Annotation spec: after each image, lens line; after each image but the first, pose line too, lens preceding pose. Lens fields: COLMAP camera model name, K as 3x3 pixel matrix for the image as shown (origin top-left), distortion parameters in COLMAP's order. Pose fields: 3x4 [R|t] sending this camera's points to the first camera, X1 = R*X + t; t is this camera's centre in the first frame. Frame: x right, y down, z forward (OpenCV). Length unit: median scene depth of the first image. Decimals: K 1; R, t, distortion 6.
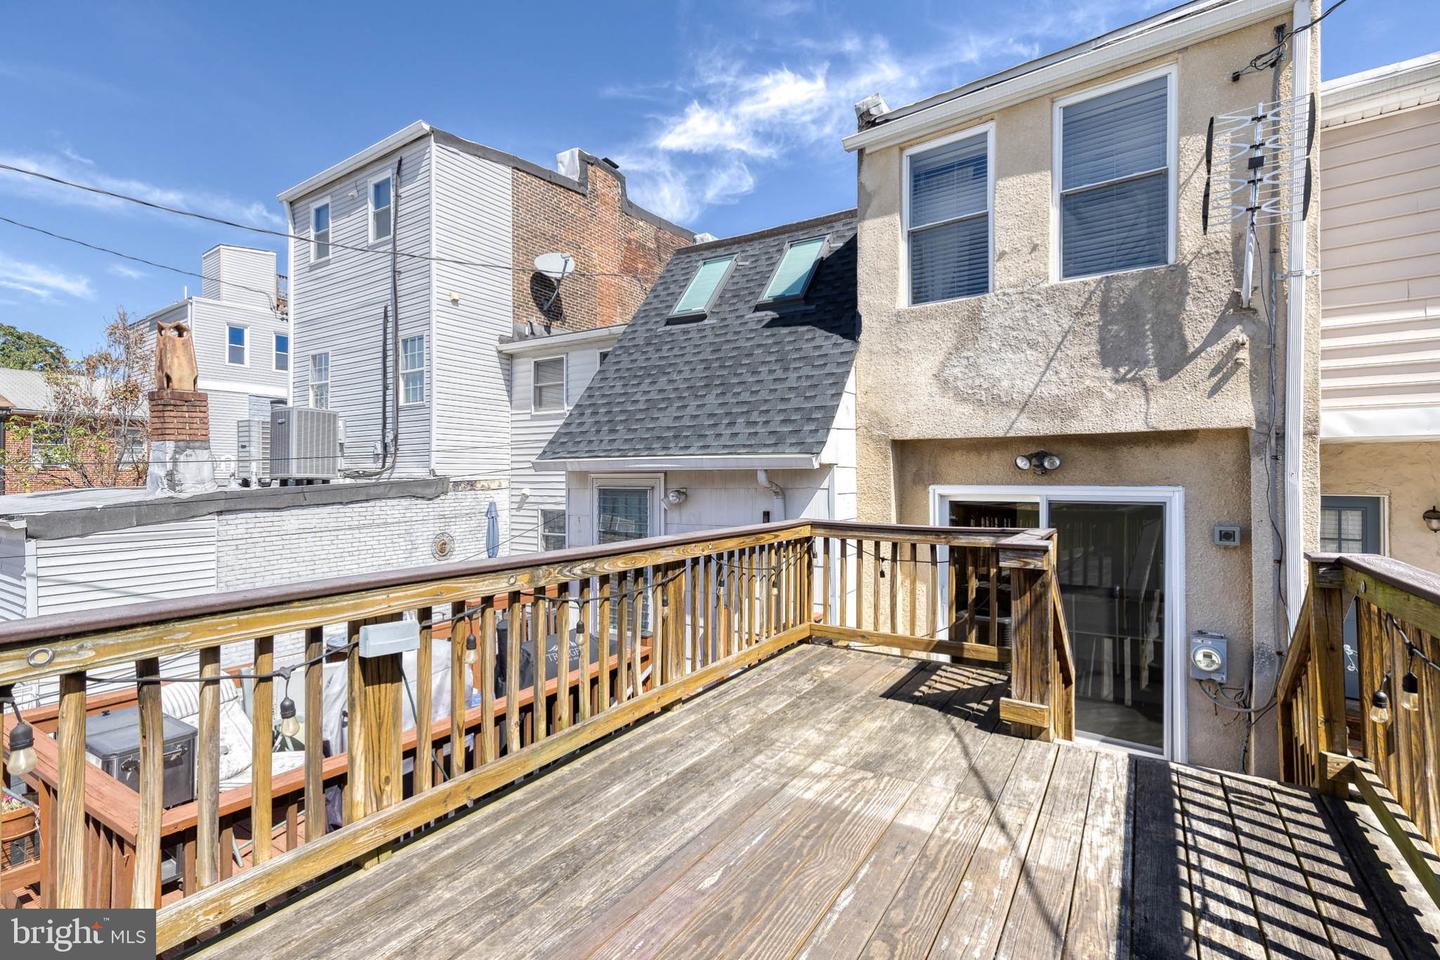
lens RADIAL K [[638.0, 0, 742.1], [0, 638.0, 476.1], [0, 0, 1]] dist [0.010561, -0.001222]
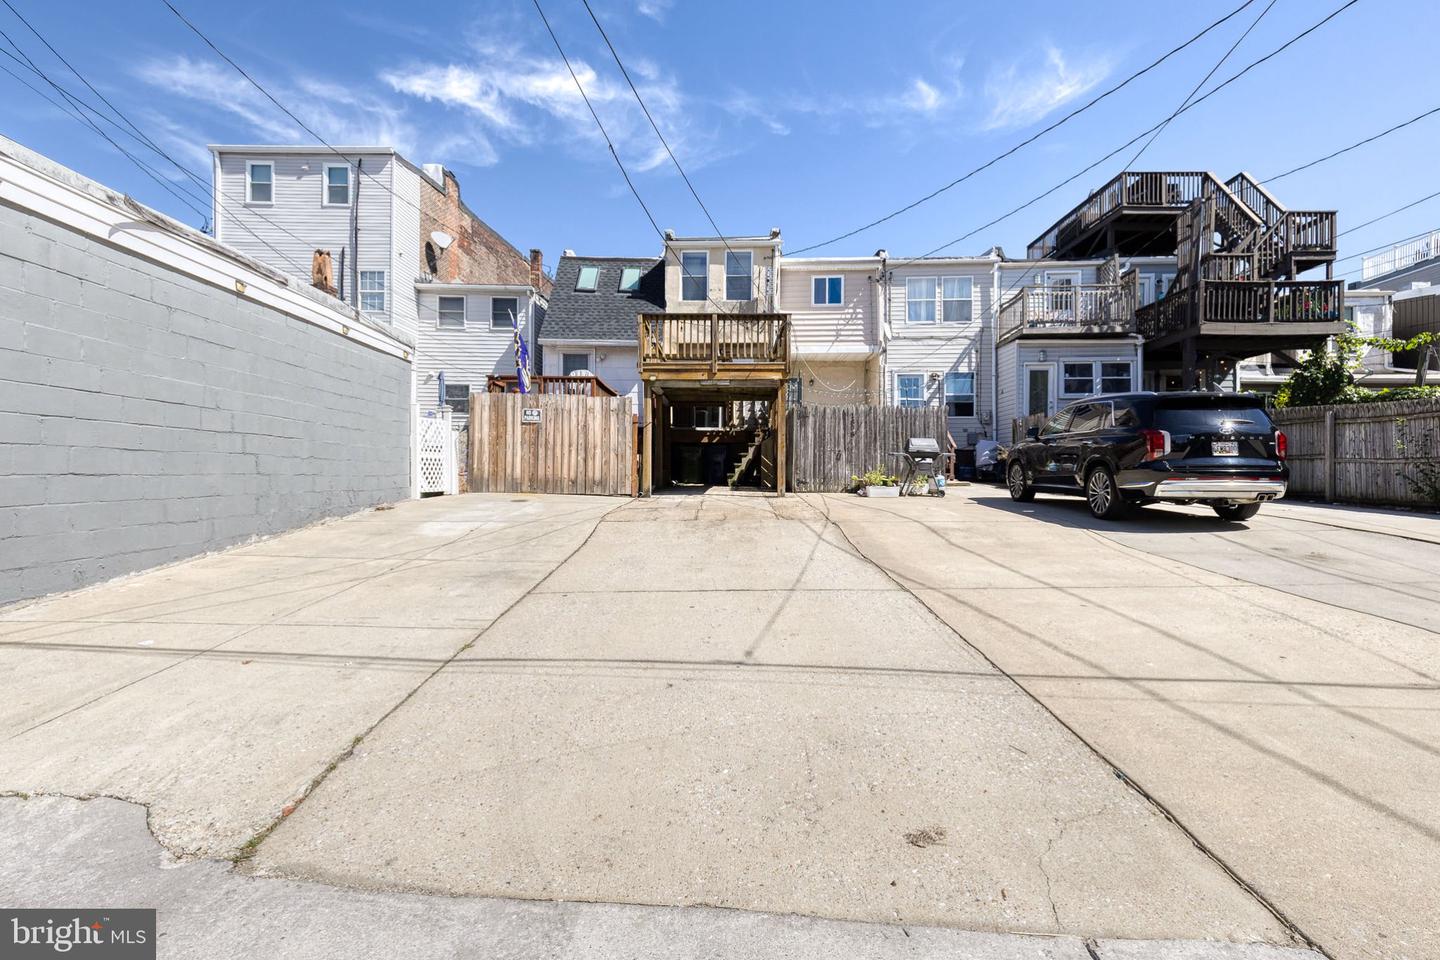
lens RADIAL K [[638.0, 0, 725.0], [0, 638.0, 477.3], [0, 0, 1]] dist [0.010561, -0.001222]
pose [[0.847827, 0.003612, 0.530260, -0.633600], [-0.013626, 0.999795, 0.014976, 0.286854], [-0.530098, -0.019923, 0.847703, -0.926088]]
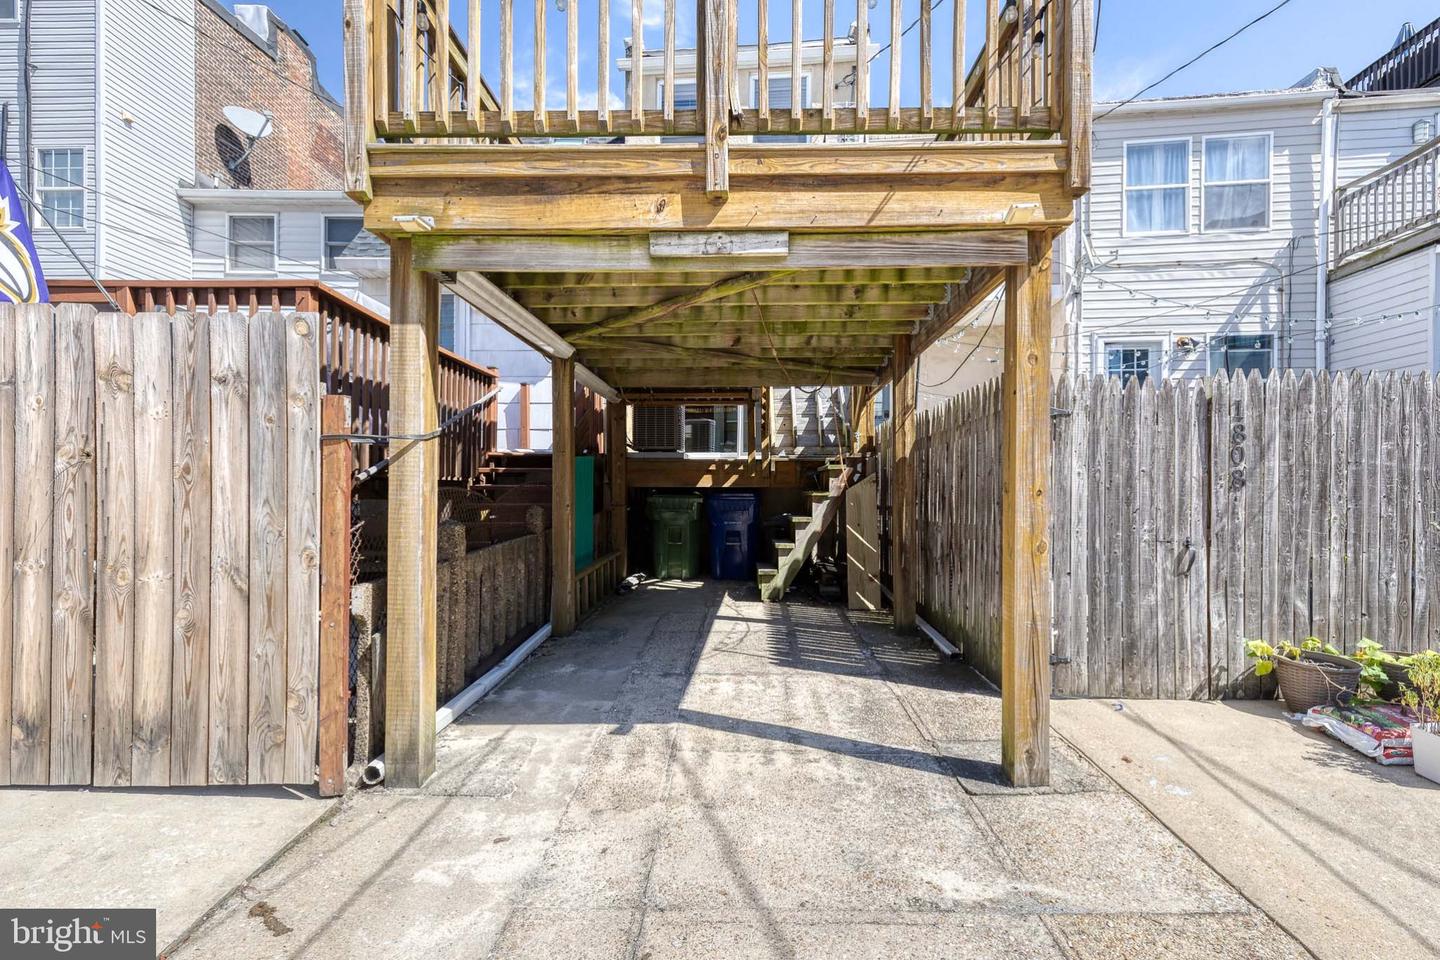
lens RADIAL K [[638.0, 0, 724.0], [0, 638.0, 493.1], [0, 0, 1]] dist [0.010561, -0.001222]
pose [[0.863566, 0.007250, 0.504183, -0.188178], [-0.012528, 0.999896, 0.007080, 0.228881], [-0.504080, -0.012430, 0.863568, -0.196192]]
